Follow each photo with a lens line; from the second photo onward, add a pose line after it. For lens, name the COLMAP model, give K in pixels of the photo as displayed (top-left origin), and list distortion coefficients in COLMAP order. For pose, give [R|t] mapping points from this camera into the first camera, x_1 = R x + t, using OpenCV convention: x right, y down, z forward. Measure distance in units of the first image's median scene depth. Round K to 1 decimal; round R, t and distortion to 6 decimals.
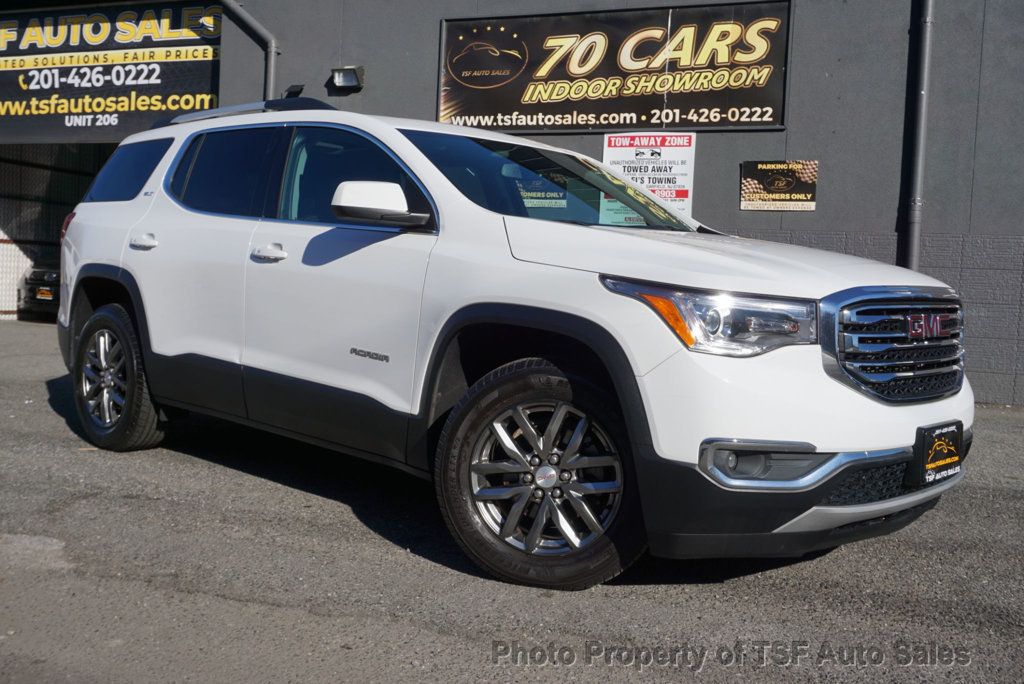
lens RADIAL K [[1051.1, 0, 513.4], [0, 1051.1, 339.5], [0, 0, 1]] dist [0.011462, 0.000000]
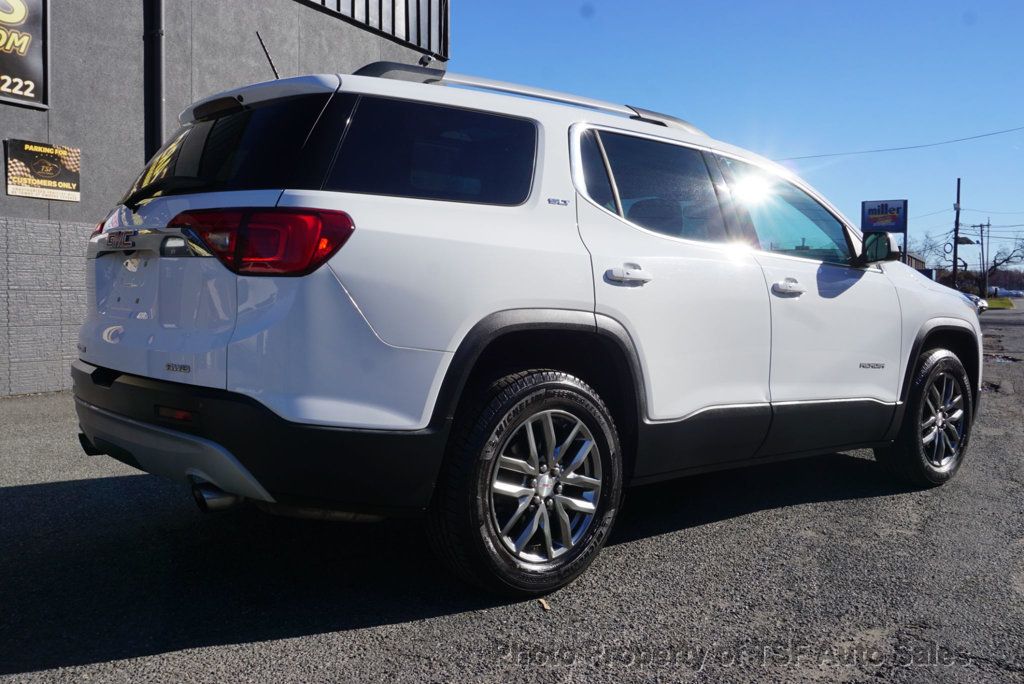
lens RADIAL K [[927.3, 0, 503.2], [0, 927.3, 331.0], [0, 0, 1]] dist [-0.016182, 0.012622]
pose [[0.079887, -0.094780, 0.992288, -0.495768], [0.051492, 0.994533, 0.090849, -0.058862], [-0.995473, 0.043838, 0.084331, 0.523519]]
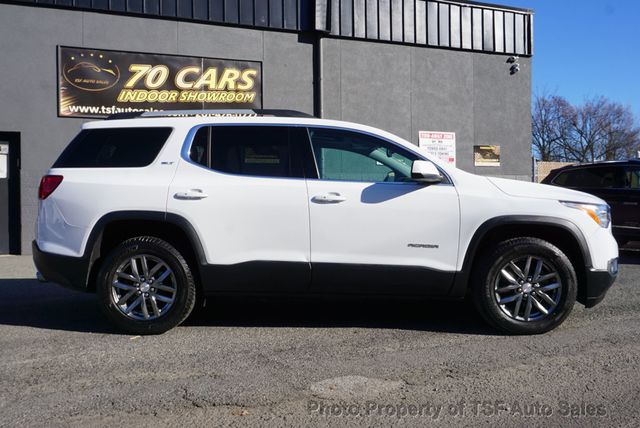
lens RADIAL K [[537.5, 0, 320.0], [0, 537.5, 211.3], [0, 0, 1]] dist [0.001474, -0.007618]
pose [[0.727070, -0.072519, 0.682722, -0.378366], [0.085190, 0.996250, 0.015098, -0.032580], [-0.681257, 0.047184, 0.730522, 0.150757]]
